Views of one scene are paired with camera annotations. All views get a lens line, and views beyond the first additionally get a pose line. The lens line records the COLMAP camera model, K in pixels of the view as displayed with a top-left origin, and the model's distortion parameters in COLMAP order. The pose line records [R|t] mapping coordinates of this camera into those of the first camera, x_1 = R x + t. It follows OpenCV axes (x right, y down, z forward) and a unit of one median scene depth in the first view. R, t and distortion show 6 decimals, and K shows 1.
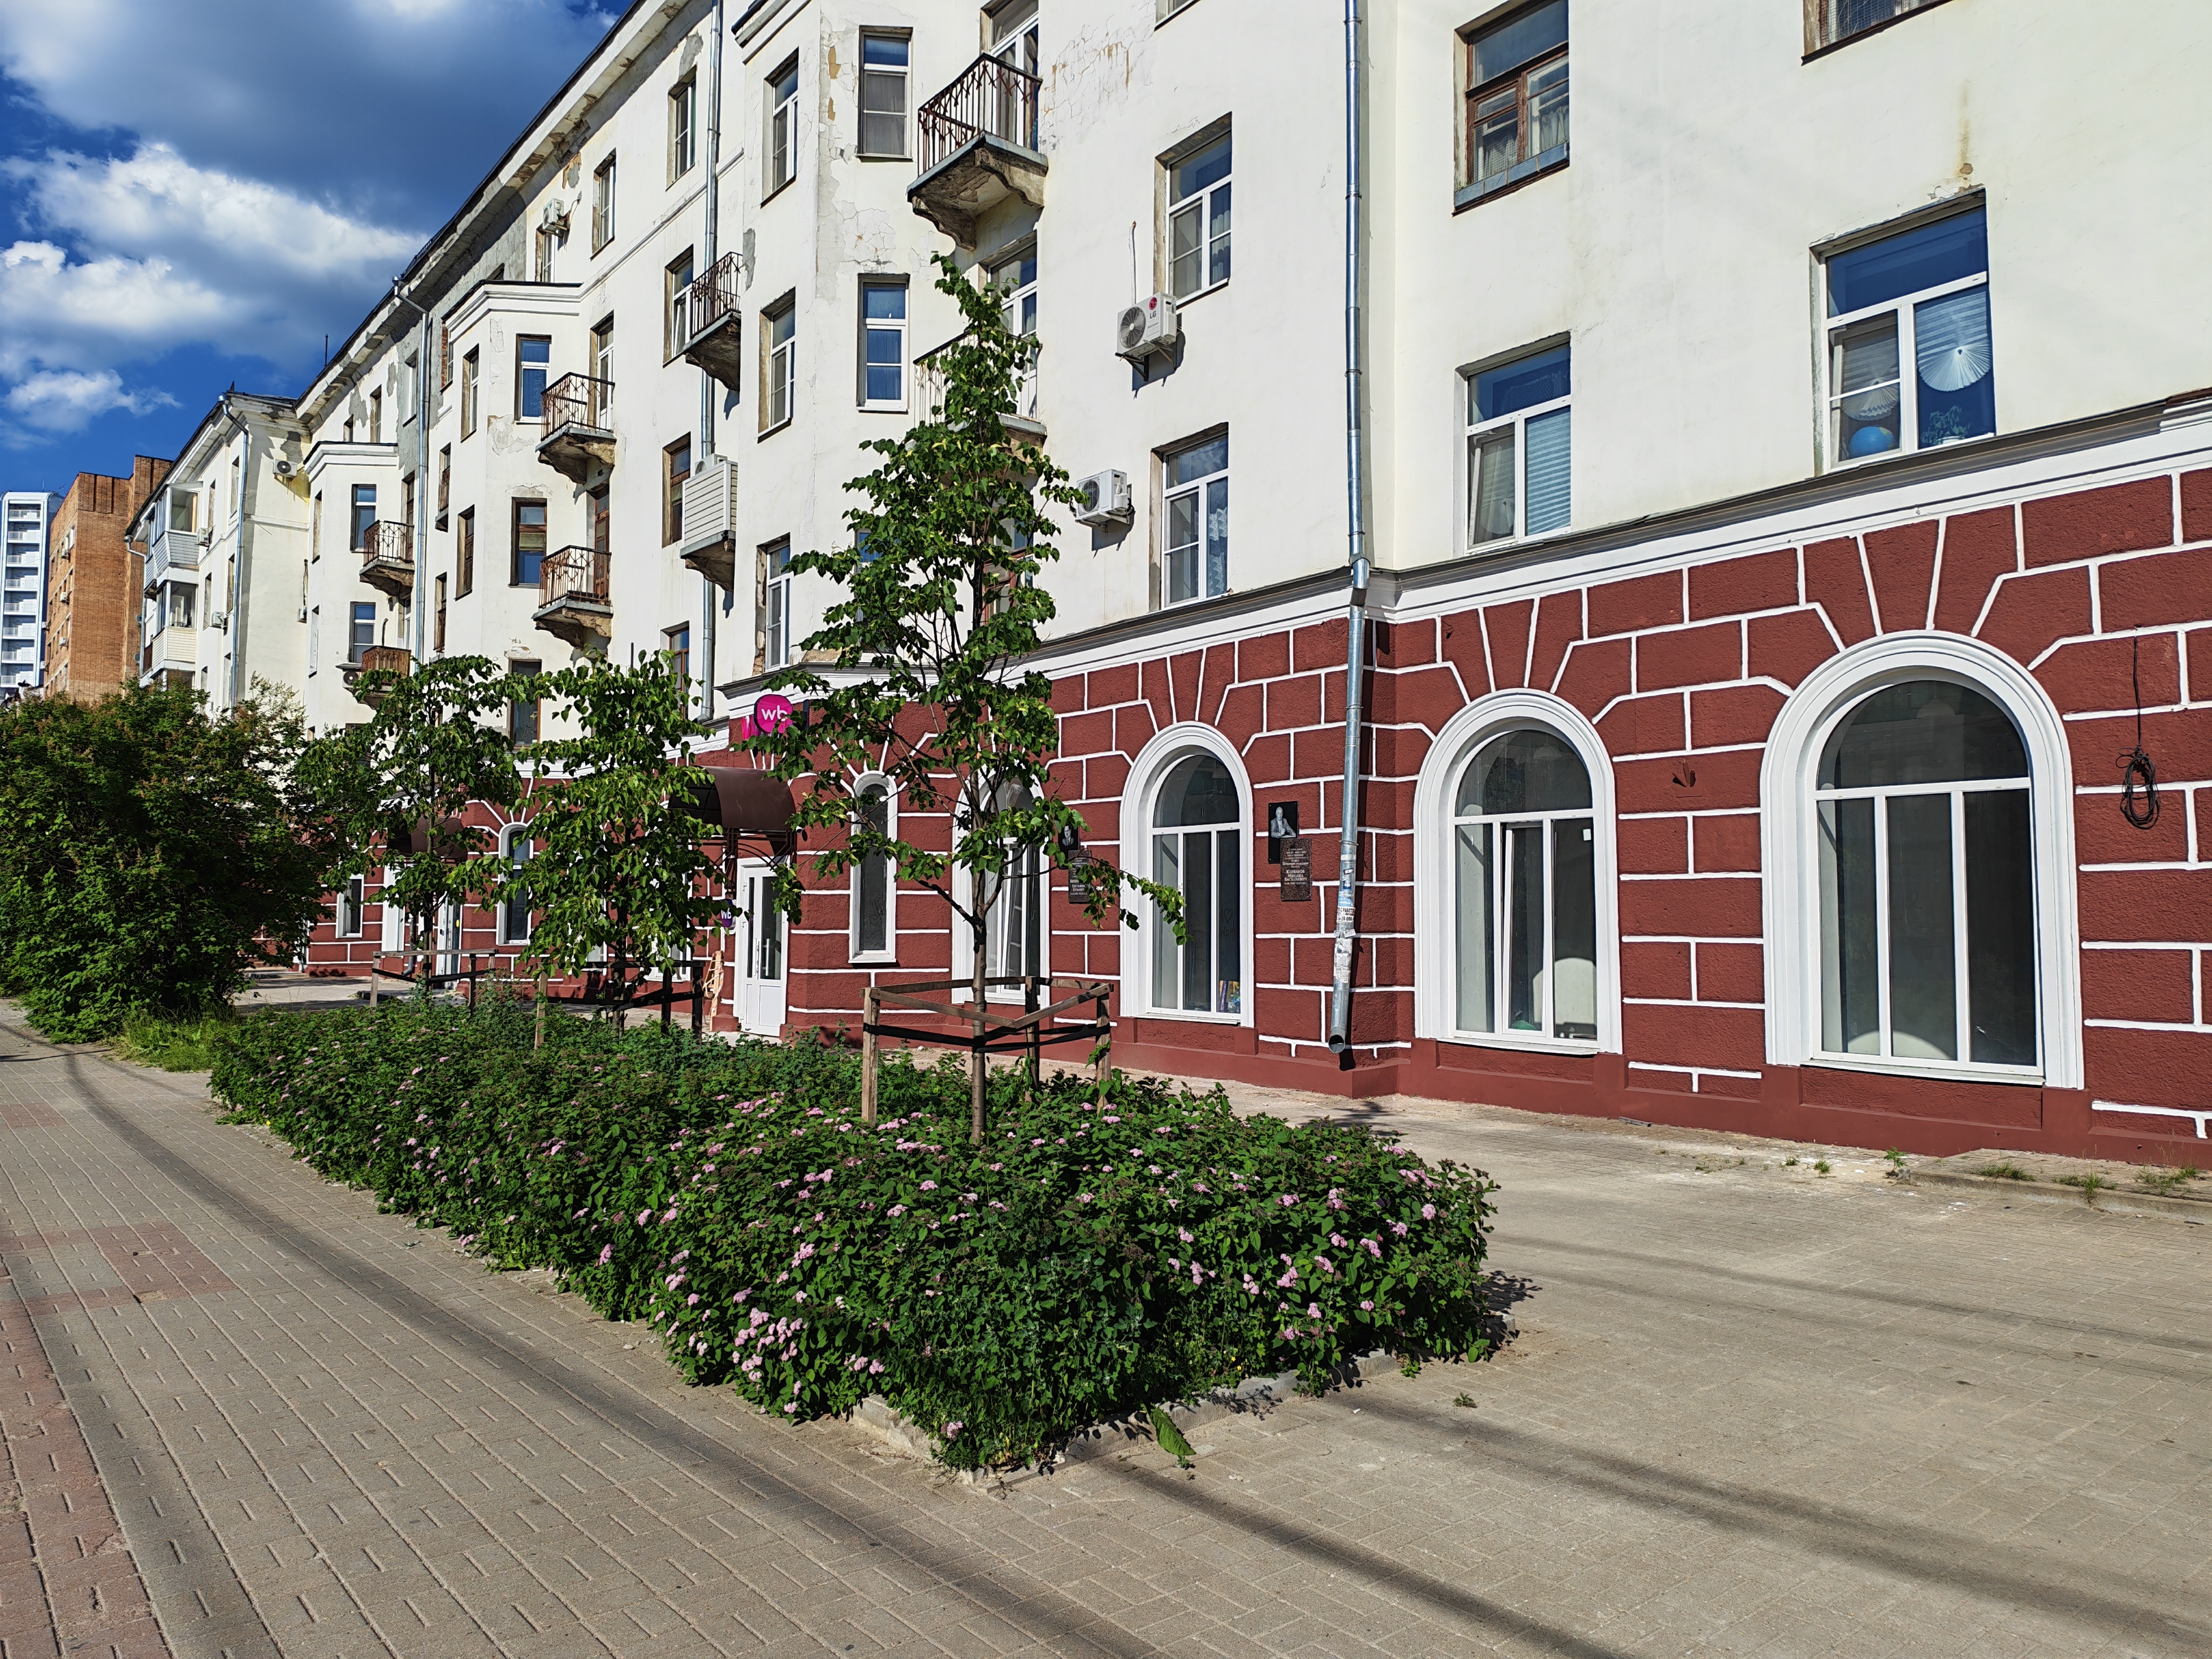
lens RADIAL K [[1541.2, 0, 1106.0], [0, 1541.2, 829.5], [0, 0, 1]] dist [0.073041, -0.103761]
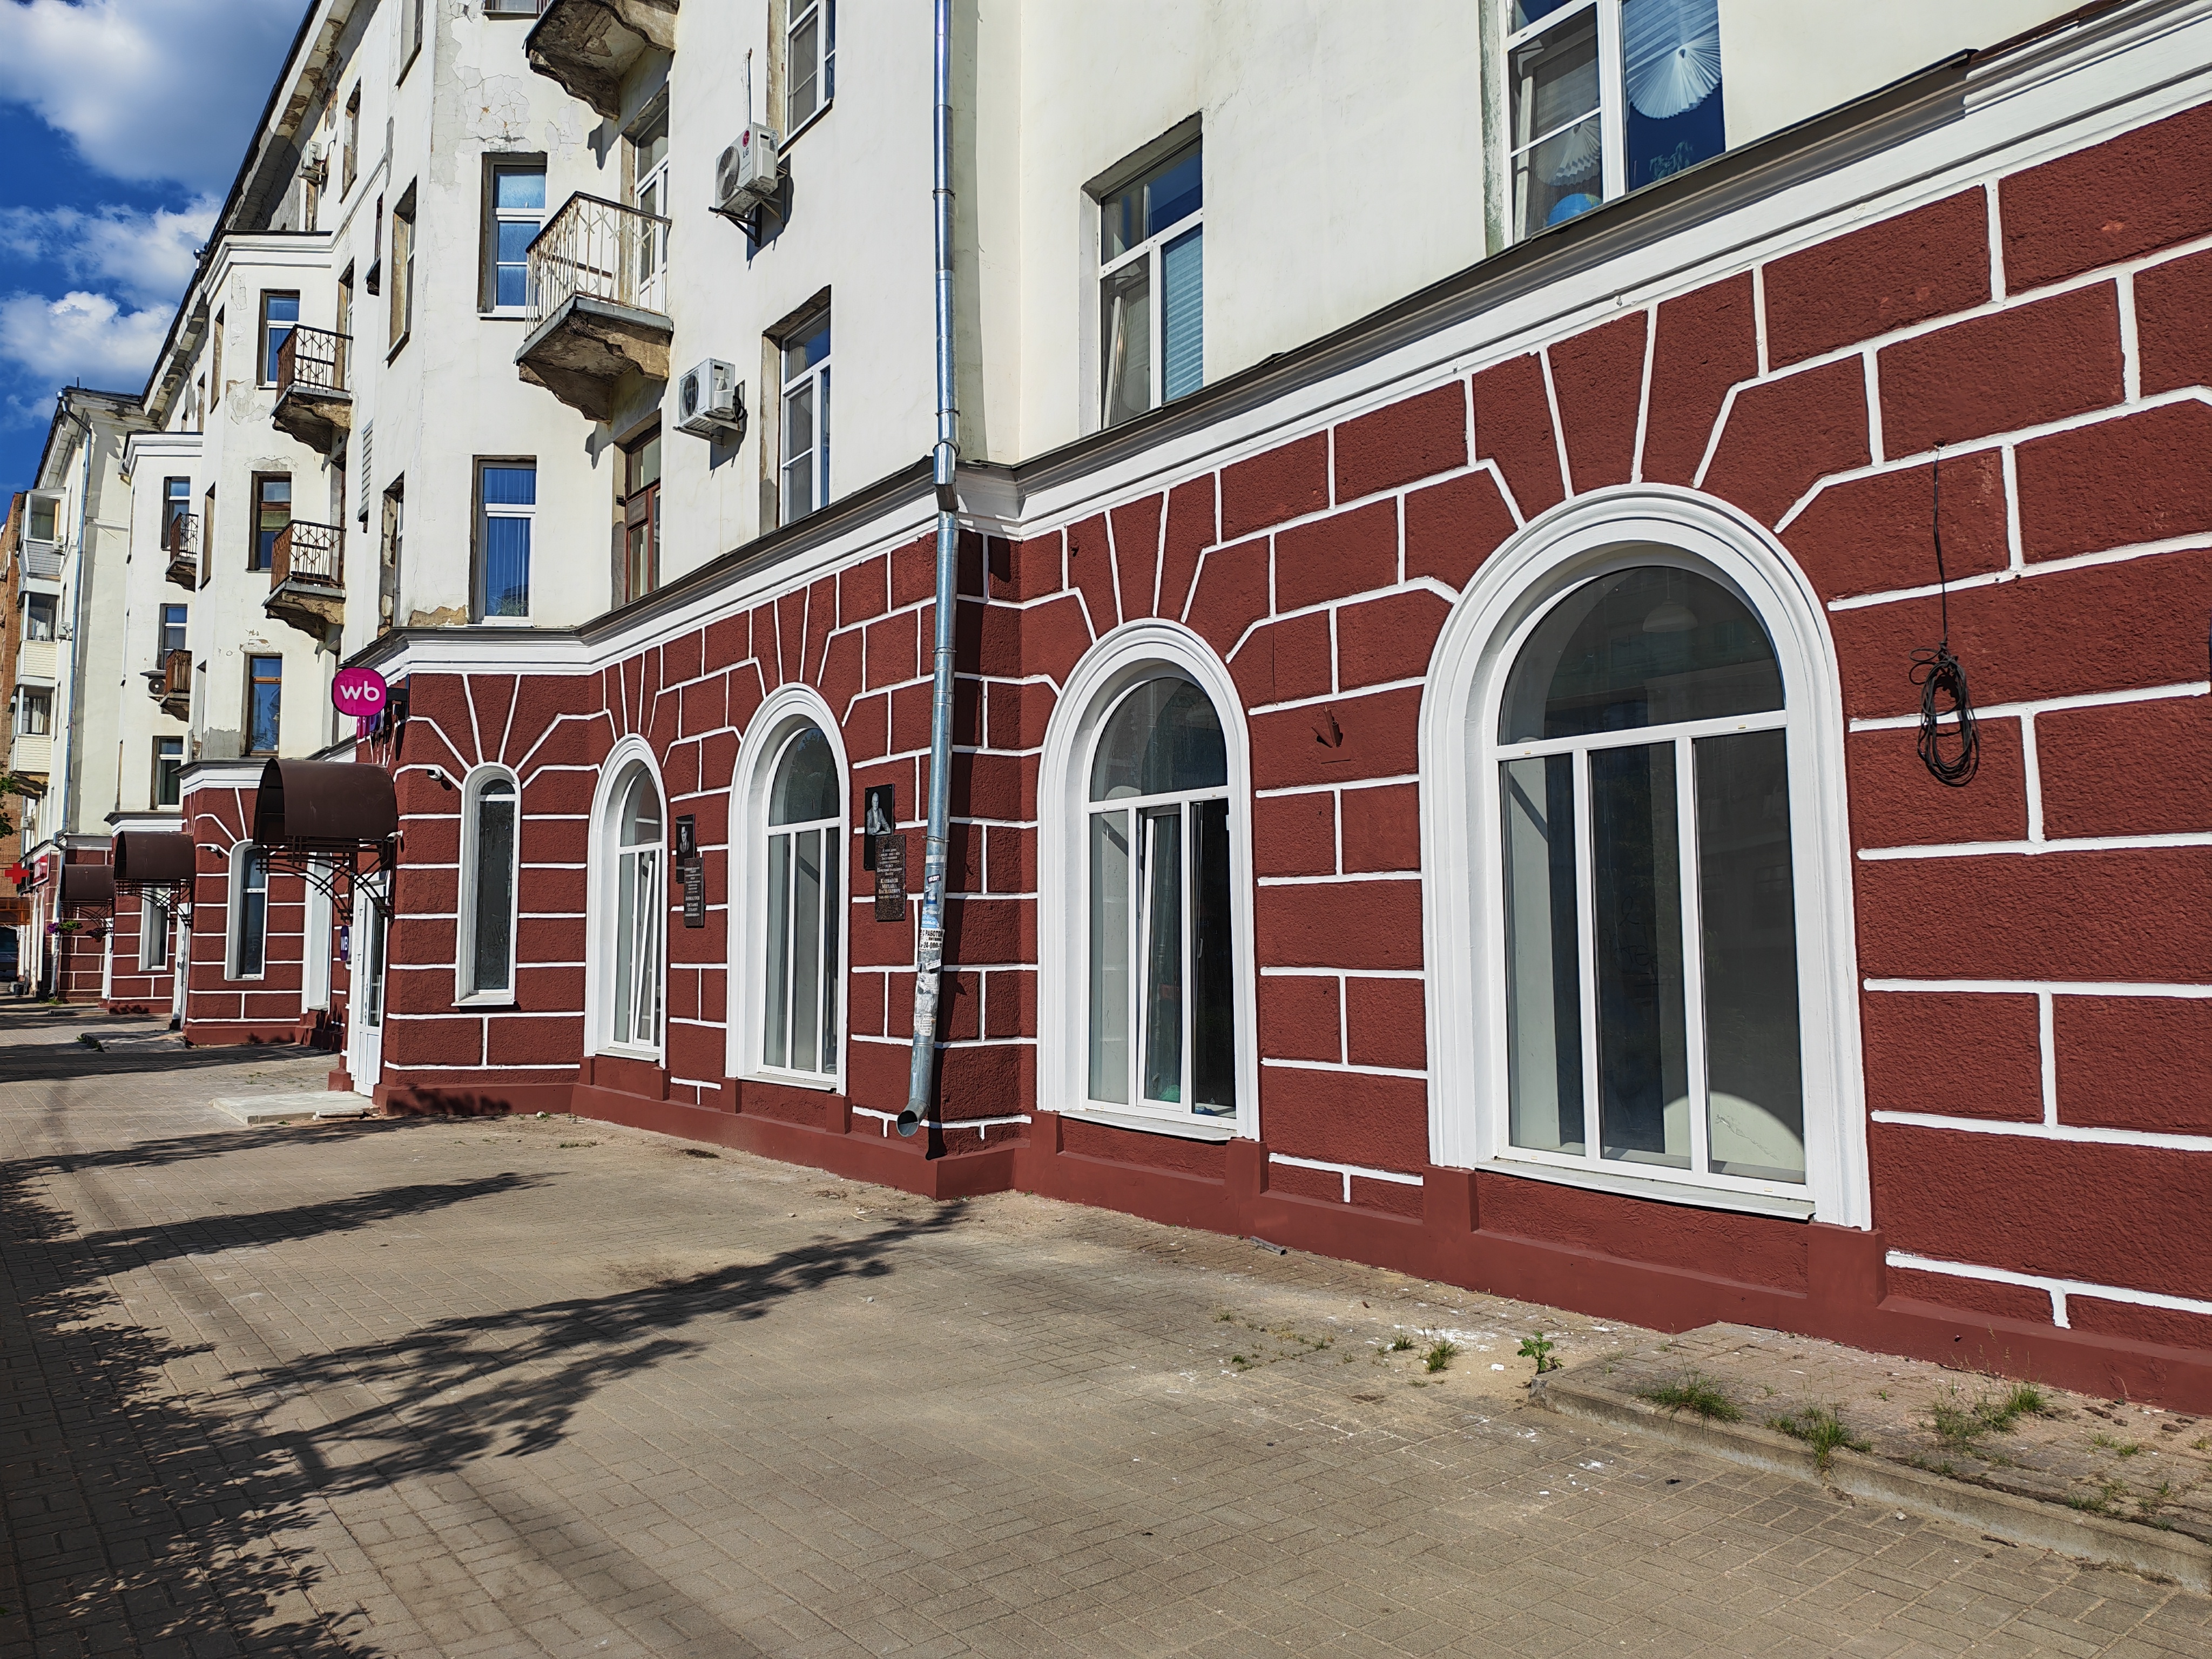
lens RADIAL K [[1536.2, 0, 1099.4], [0, 1536.2, 807.1], [0, 0, 1]] dist [0.103705, -0.159109]
pose [[0.999793, -0.010199, -0.017577, 0.253606], [0.009700, 0.999553, -0.028267, 0.015022], [0.017858, 0.028091, 0.999446, 0.292327]]
